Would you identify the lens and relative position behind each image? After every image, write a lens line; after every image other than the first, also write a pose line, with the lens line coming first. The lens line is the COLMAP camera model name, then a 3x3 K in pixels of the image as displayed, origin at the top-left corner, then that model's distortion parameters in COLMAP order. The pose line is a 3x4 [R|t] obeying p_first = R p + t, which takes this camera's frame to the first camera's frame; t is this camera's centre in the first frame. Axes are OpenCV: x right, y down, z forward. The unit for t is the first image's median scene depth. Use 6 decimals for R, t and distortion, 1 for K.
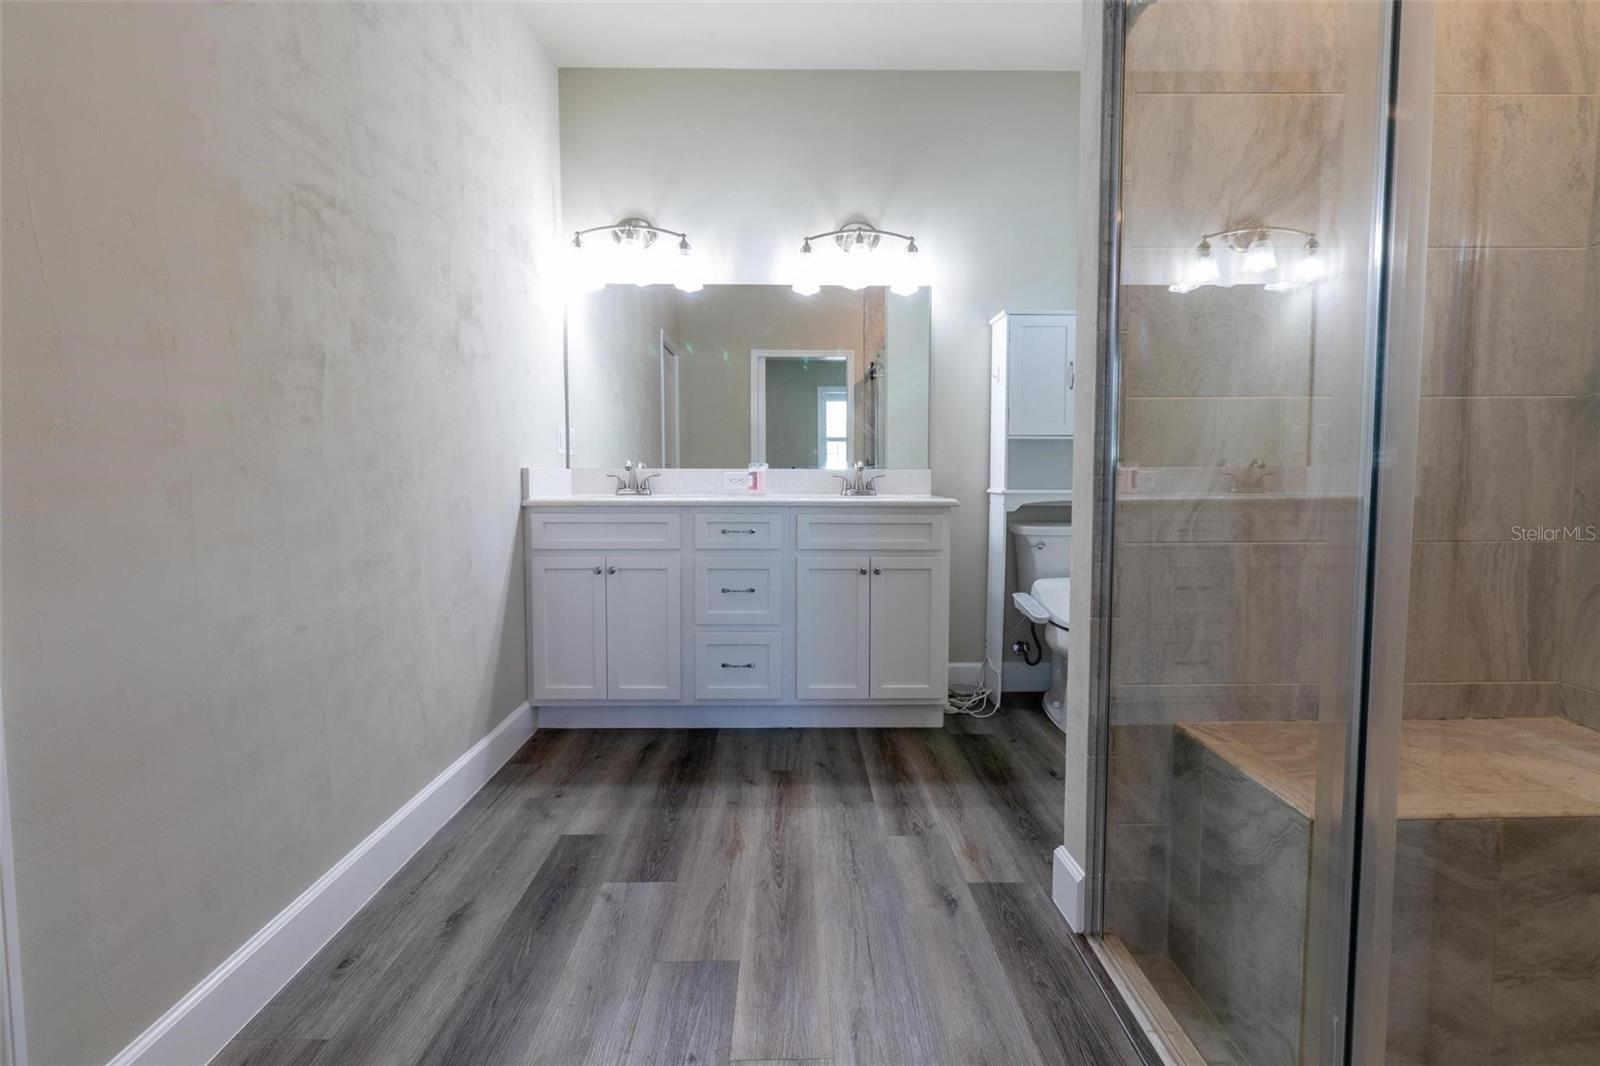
lens RADIAL K [[734.2, 0, 811.0], [0, 734.2, 528.2], [0, 0, 1]] dist [-0.005237, 0.004480]
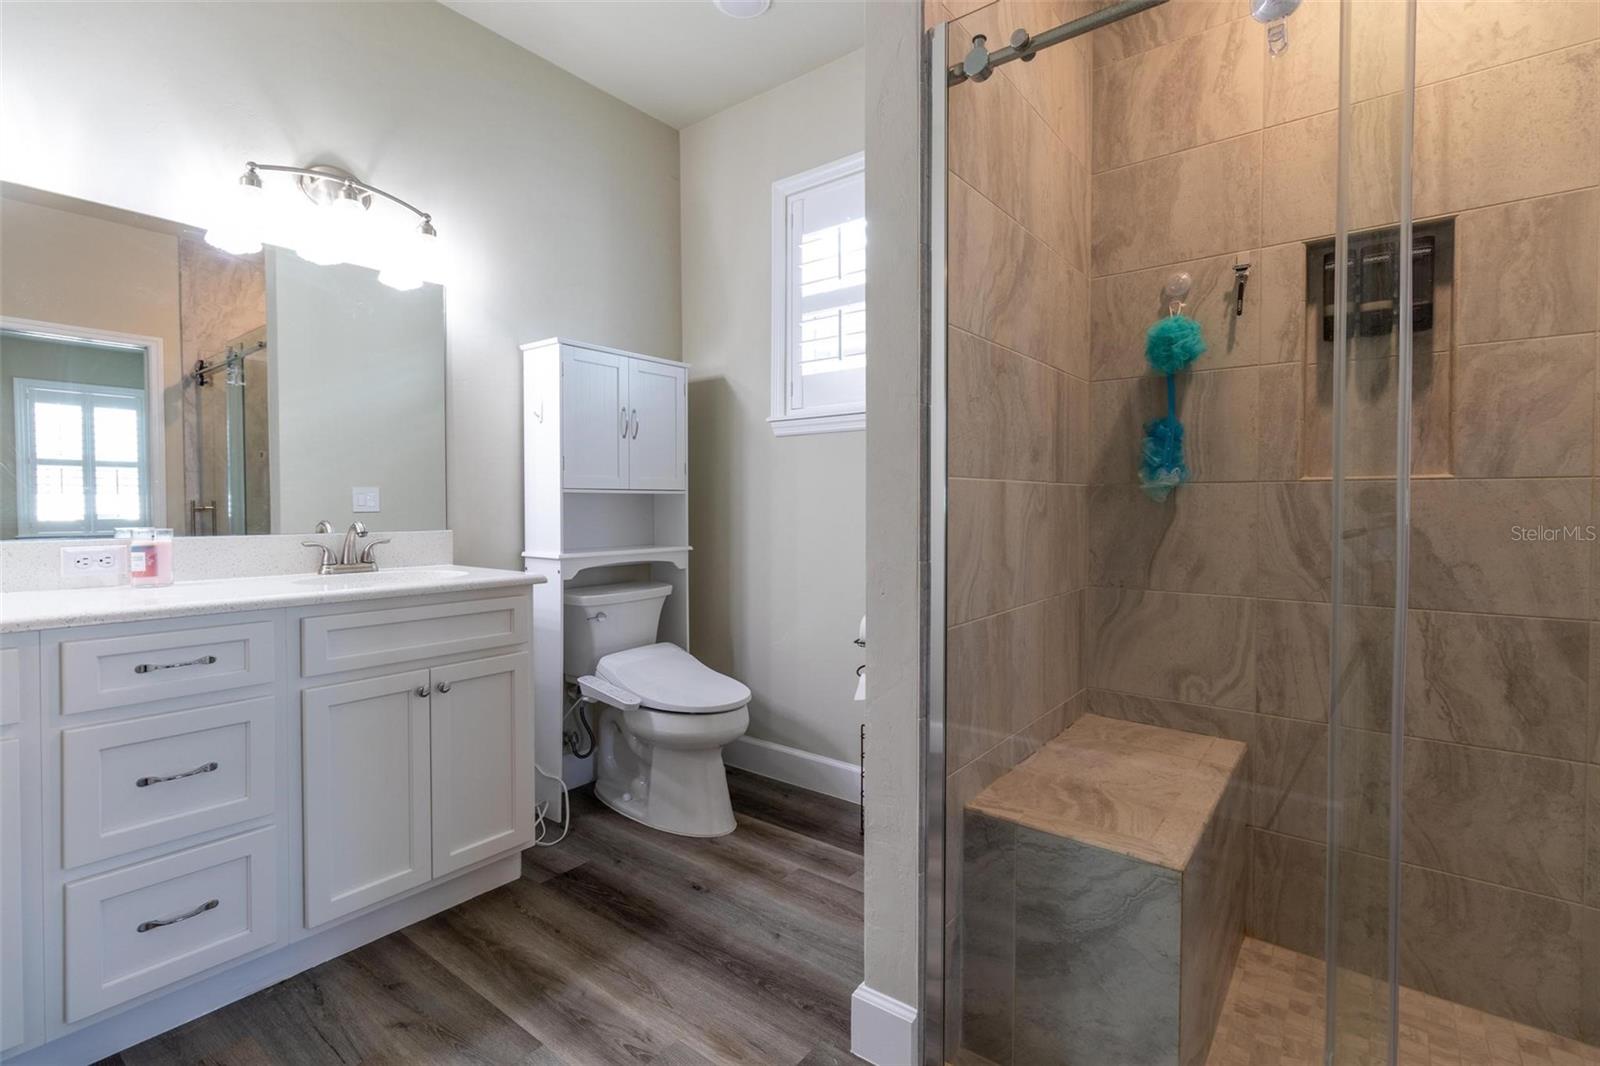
lens RADIAL K [[734.2, 0, 800.5], [0, 734.2, 521.4], [0, 0, 1]] dist [-0.005237, 0.004480]
pose [[0.622964, -0.019860, 0.781999, -0.227865], [0.057758, 0.998117, -0.020664, -0.061099], [-0.780116, 0.058040, 0.622937, 0.301746]]
